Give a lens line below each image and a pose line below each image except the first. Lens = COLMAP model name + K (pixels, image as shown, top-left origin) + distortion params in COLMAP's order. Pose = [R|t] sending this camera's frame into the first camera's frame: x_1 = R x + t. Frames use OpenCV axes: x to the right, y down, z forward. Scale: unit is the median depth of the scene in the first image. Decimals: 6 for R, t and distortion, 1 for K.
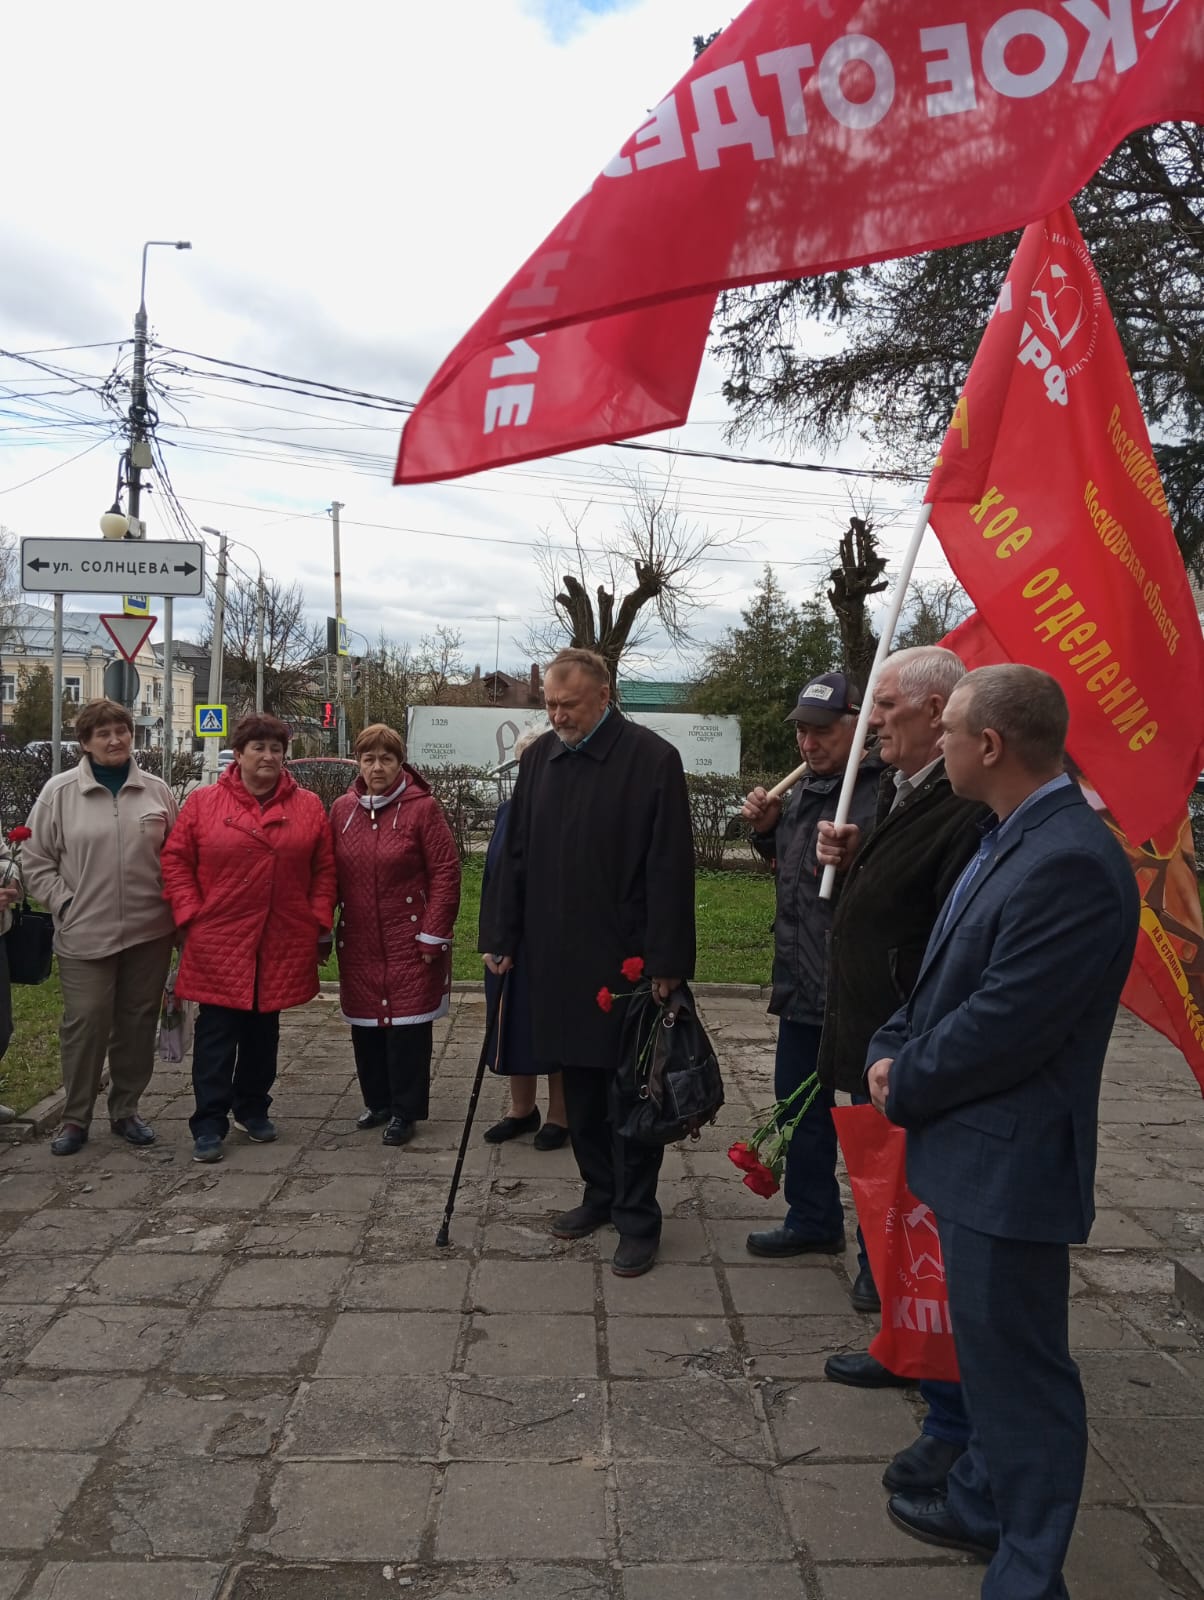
lens RADIAL K [[1296.9, 0, 606.4], [0, 1296.9, 800.0], [0, 0, 1]] dist [0.050951, -0.098548]
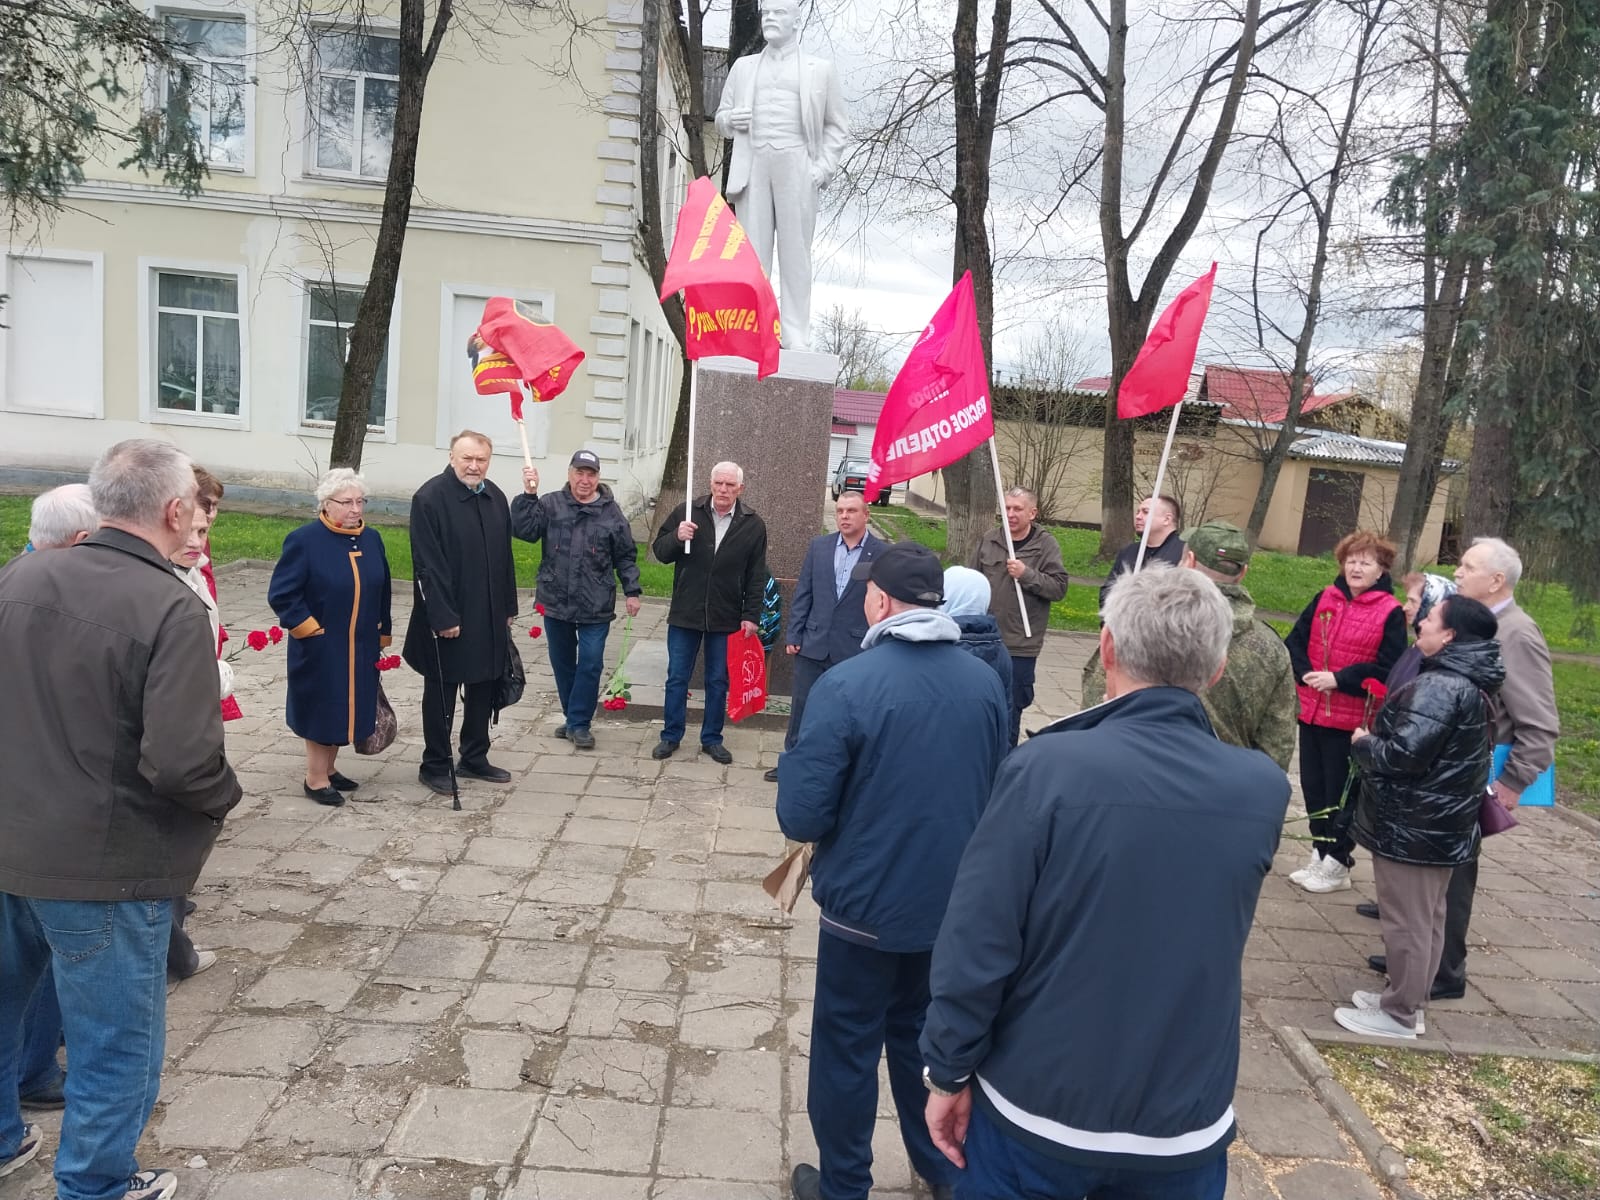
lens RADIAL K [[1247.4, 0, 829.4], [0, 1247.4, 592.0], [0, 0, 1]] dist [0.032371, -0.039003]
pose [[-0.003700, -0.159598, 0.987175, -1.738194], [-0.047207, 0.986109, 0.159249, -0.205337], [-0.998878, -0.046012, -0.011183, 0.658080]]
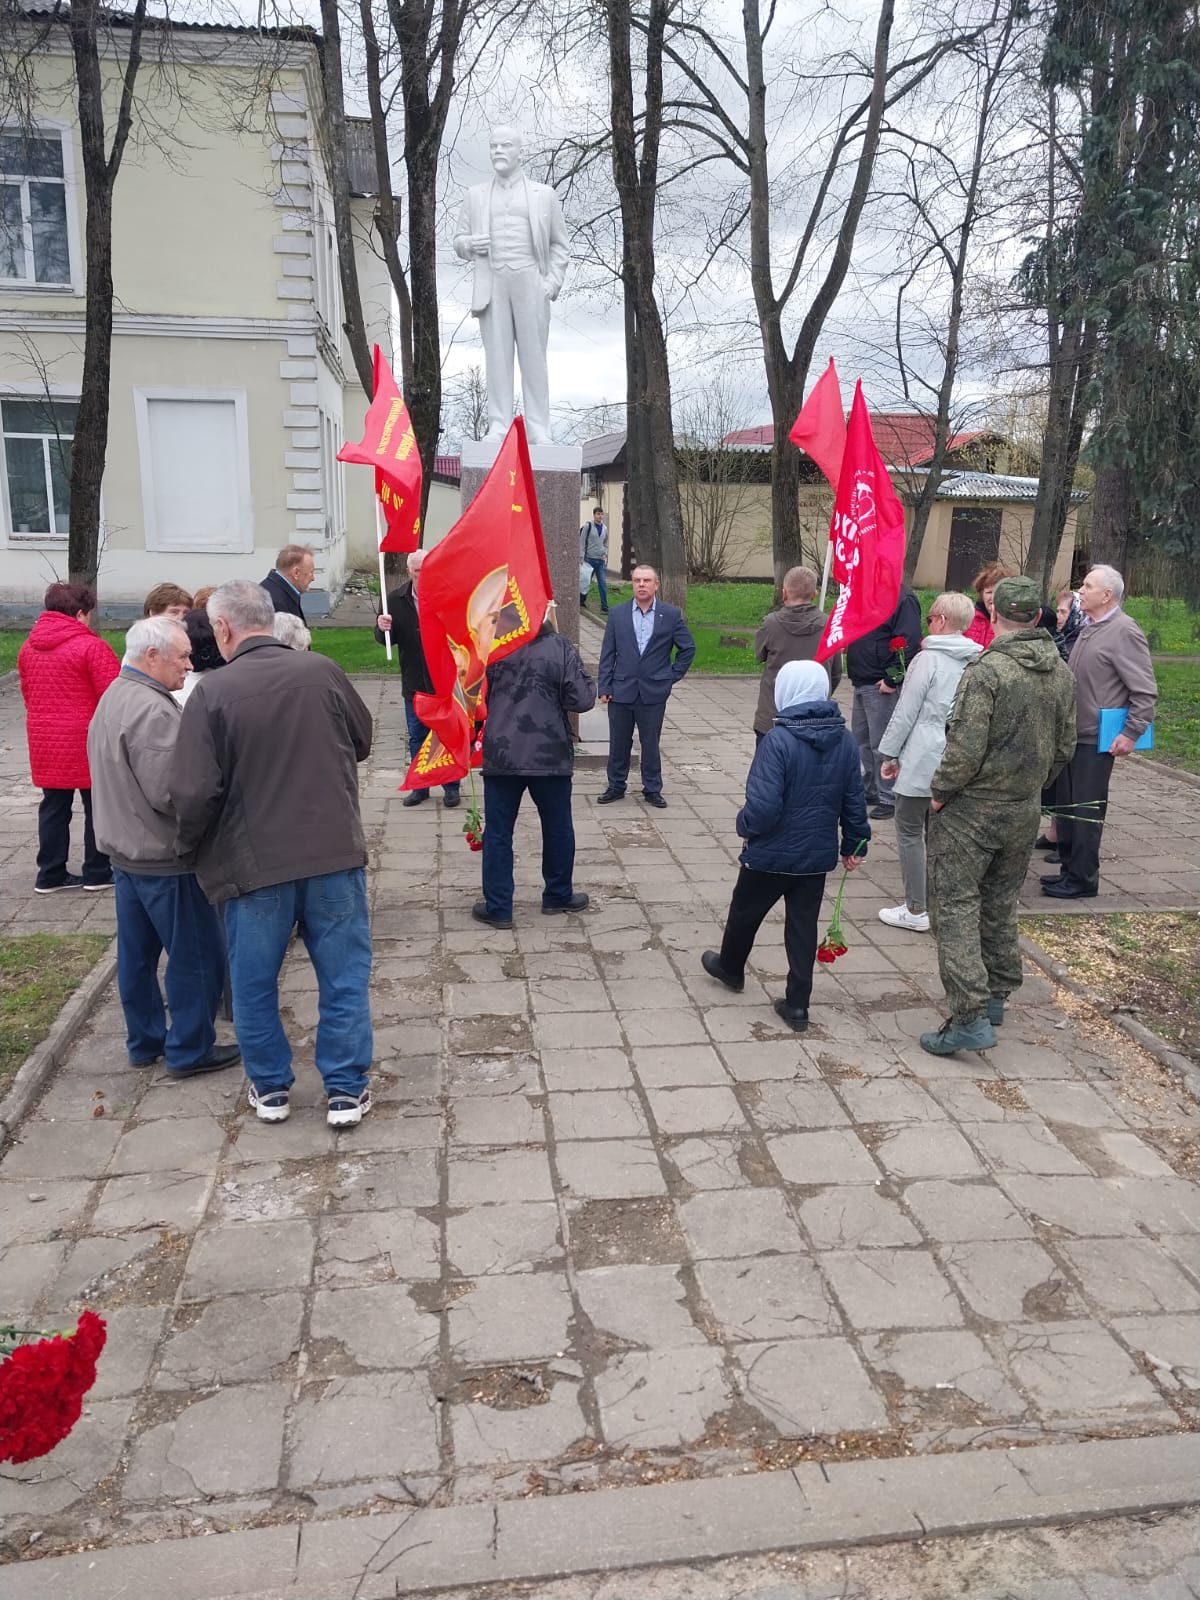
lens RADIAL K [[1247.4, 0, 610.1], [0, 1247.4, 817.7], [0, 0, 1]] dist [0.032371, -0.039003]
pose [[-0.117509, -0.274496, 0.954381, -2.238266], [0.019412, 0.960221, 0.278565, -0.256208], [-0.992882, 0.051261, -0.107506, 0.913468]]
